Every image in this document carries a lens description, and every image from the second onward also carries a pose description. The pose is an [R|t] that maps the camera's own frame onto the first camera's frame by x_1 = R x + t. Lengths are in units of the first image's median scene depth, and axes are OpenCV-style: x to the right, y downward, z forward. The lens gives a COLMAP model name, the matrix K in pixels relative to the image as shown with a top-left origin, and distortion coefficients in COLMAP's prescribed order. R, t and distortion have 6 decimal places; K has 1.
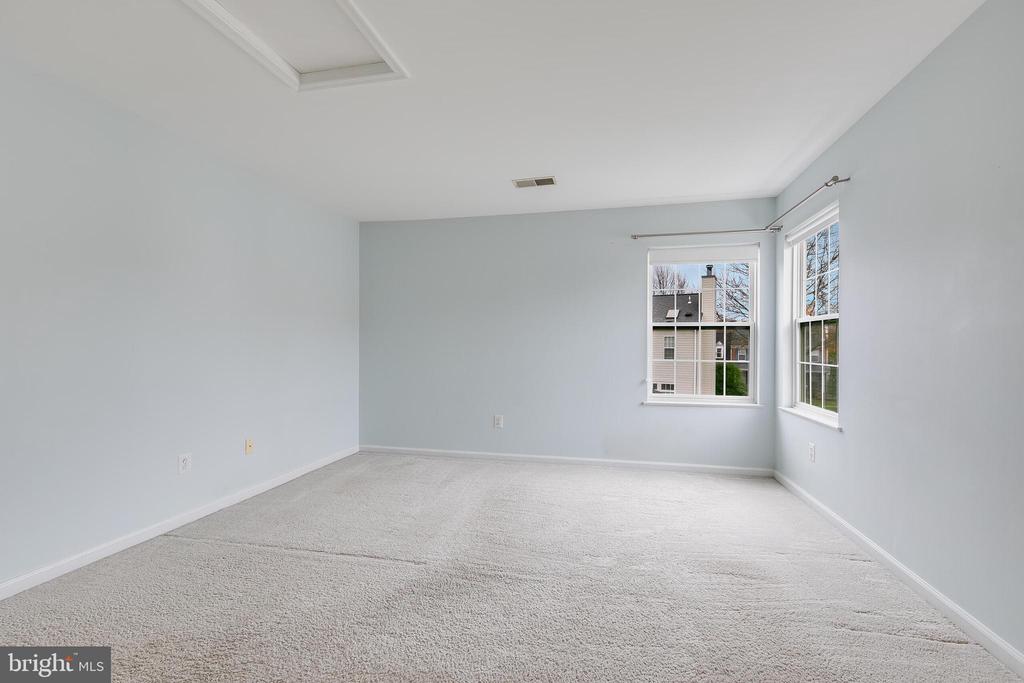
lens RADIAL K [[452.4, 0, 511.4], [0, 452.4, 344.0], [0, 0, 1]] dist [0.001788, -0.000045]
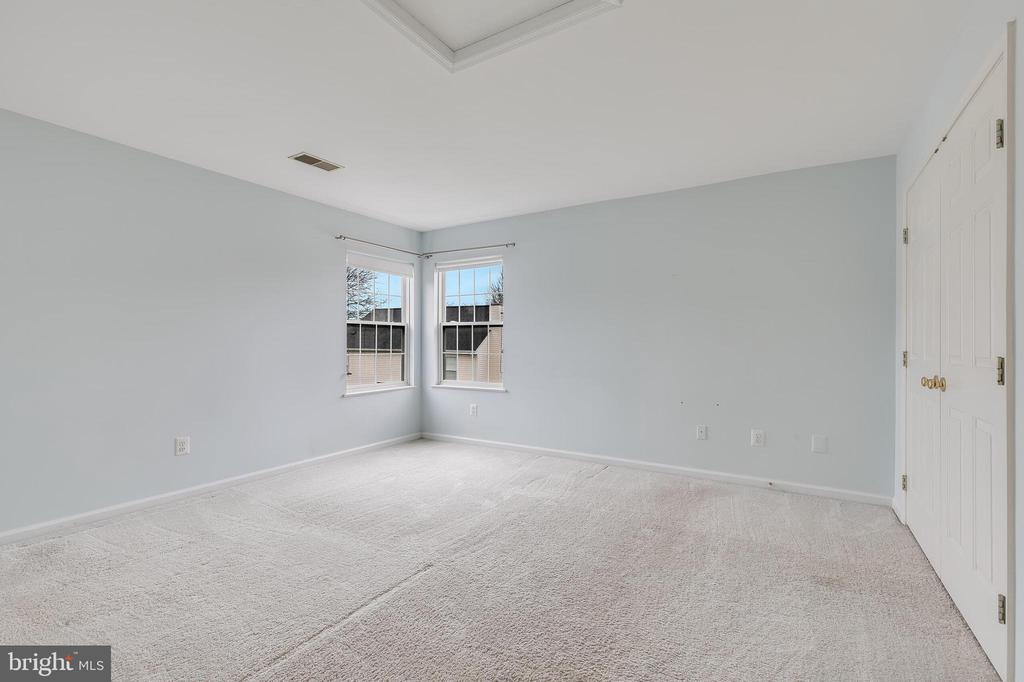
lens RADIAL K [[452.4, 0, 512.1], [0, 452.4, 340.2], [0, 0, 1]] dist [0.001788, -0.000045]
pose [[0.325892, 0.003397, 0.945401, -0.624698], [-0.005024, 0.999986, -0.001862, 0.000723], [-0.945394, -0.004143, 0.325905, 0.304979]]
